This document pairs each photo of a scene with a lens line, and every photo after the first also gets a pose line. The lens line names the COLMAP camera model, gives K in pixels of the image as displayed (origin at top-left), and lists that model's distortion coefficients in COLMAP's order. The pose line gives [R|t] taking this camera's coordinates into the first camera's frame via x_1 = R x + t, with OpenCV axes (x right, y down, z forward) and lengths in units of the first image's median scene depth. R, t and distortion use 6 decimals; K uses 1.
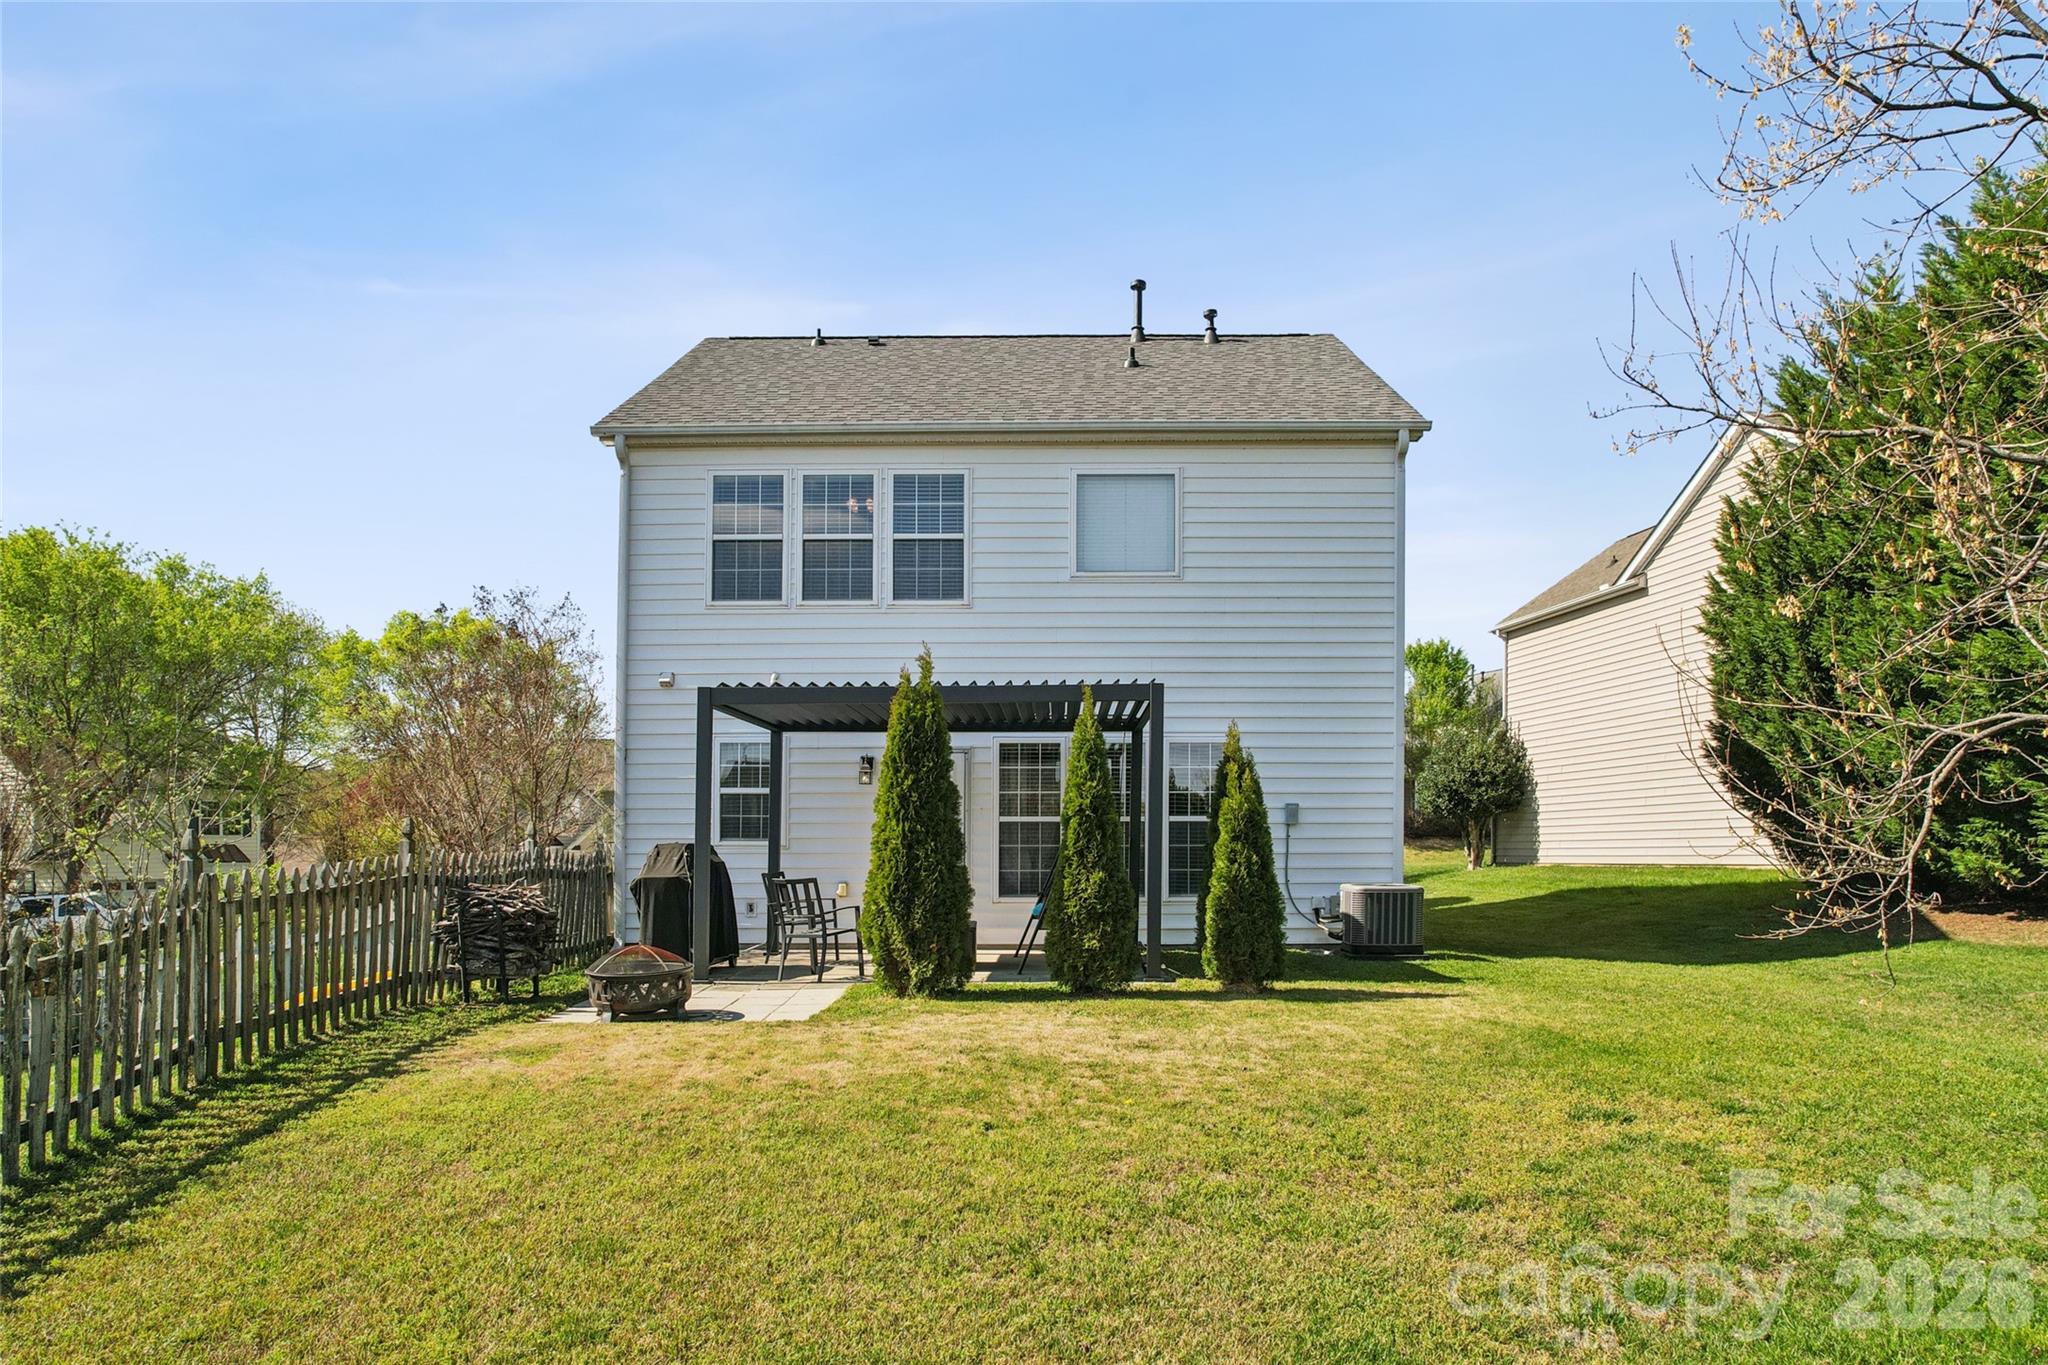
lens RADIAL K [[1338.5, 0, 1028.9], [0, 1338.5, 827.7], [0, 0, 1]] dist [-0.037557, 0.004548]
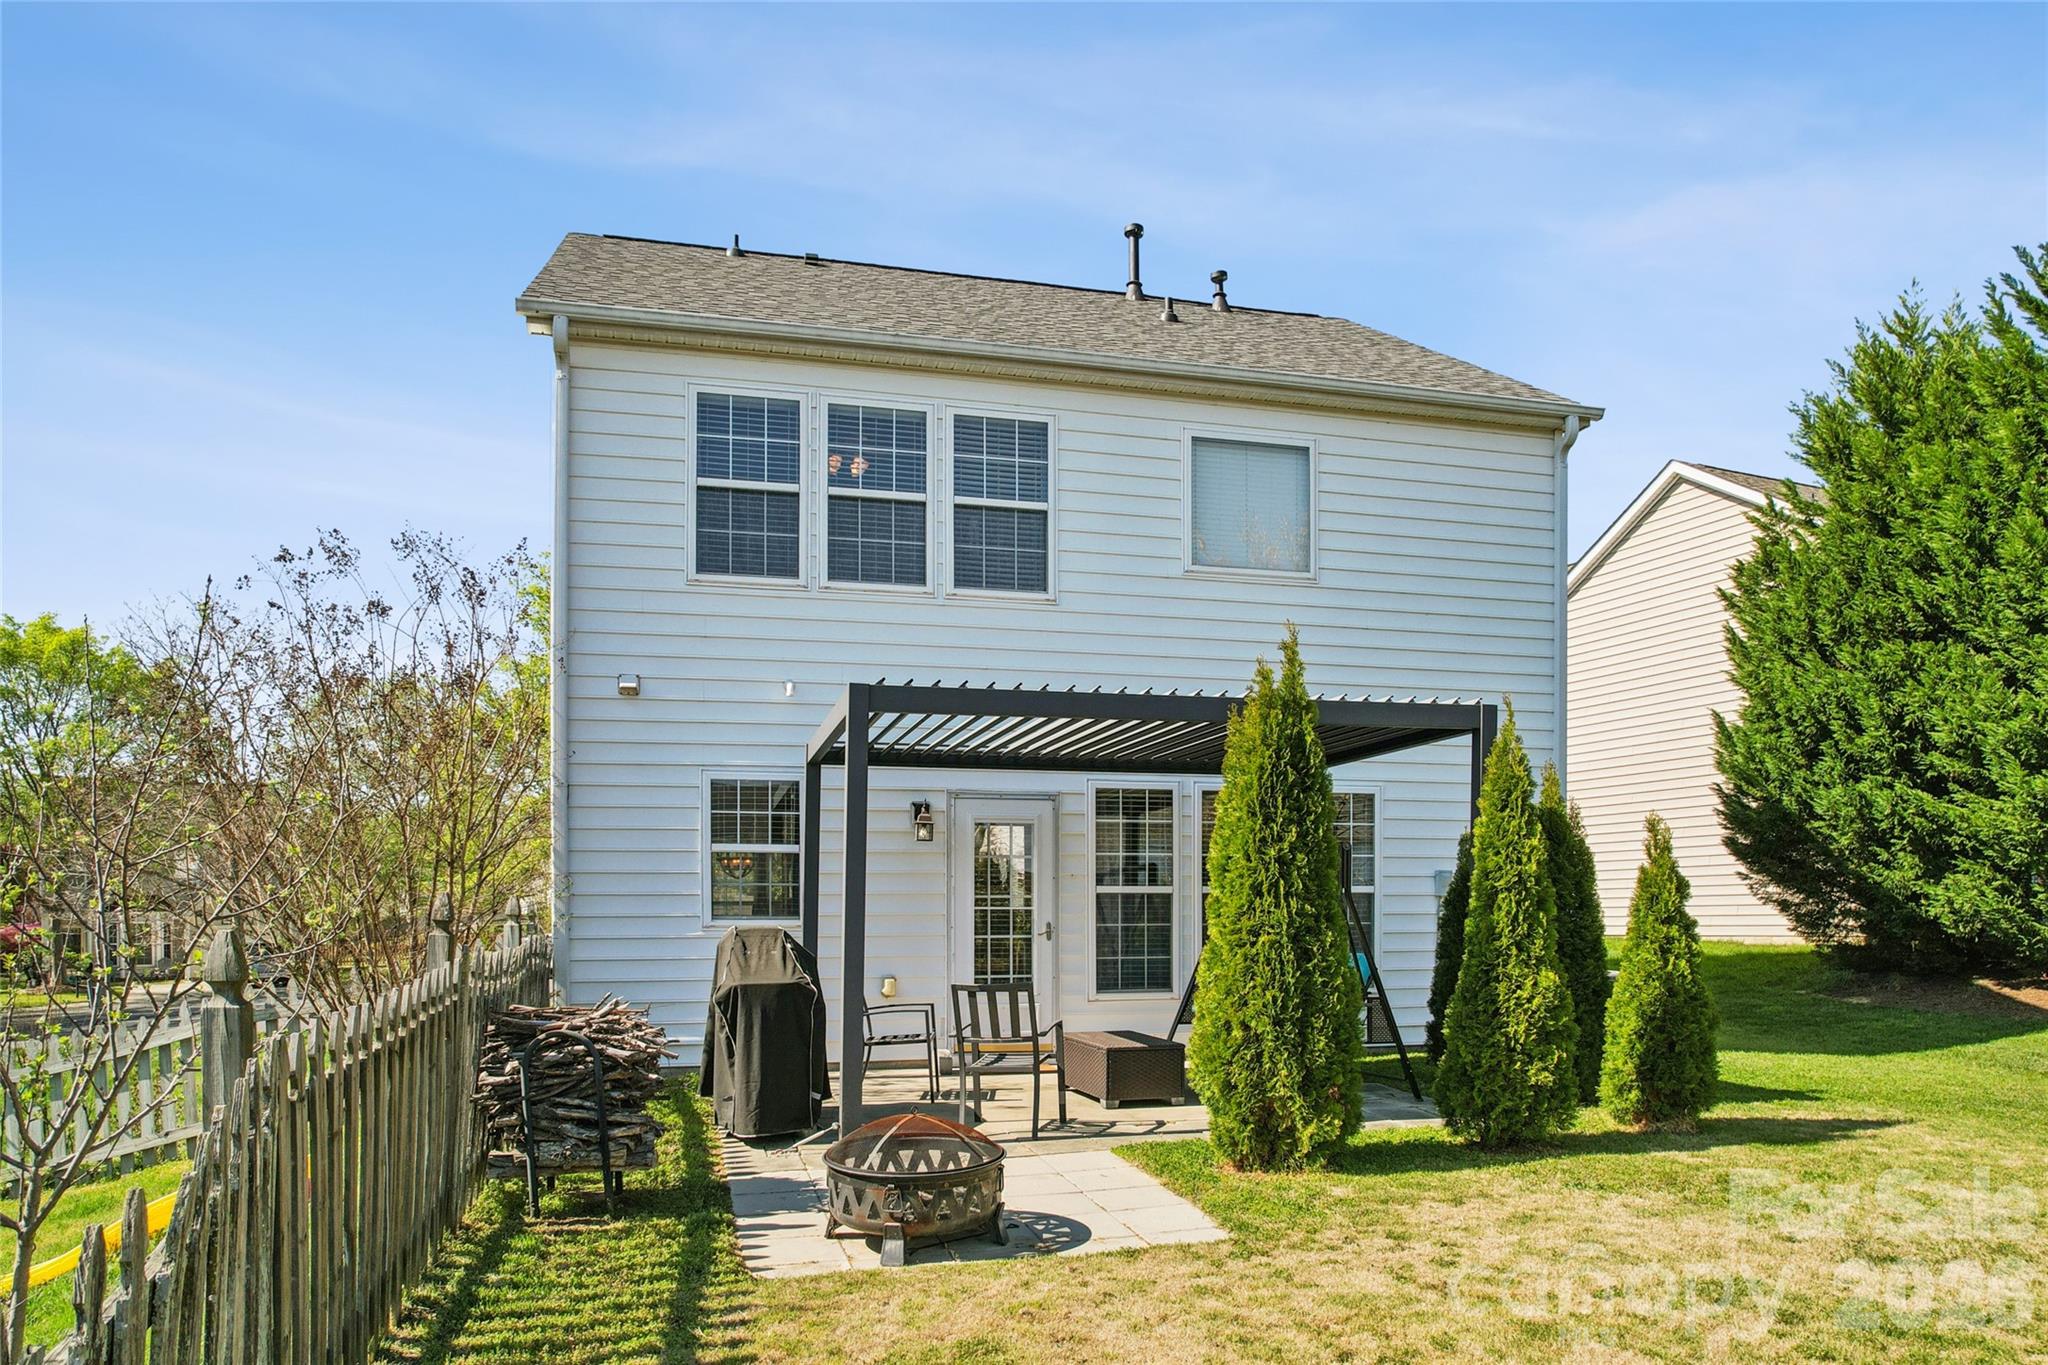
lens RADIAL K [[1349.3, 0, 1022.9], [0, 1349.3, 931.2], [0, 0, 1]] dist [-0.028159, -0.001665]
pose [[0.965685, -0.006586, 0.259632, -0.257392], [-0.001312, 0.999542, 0.030235, -0.005553], [-0.259712, -0.029538, 0.965234, 0.276542]]
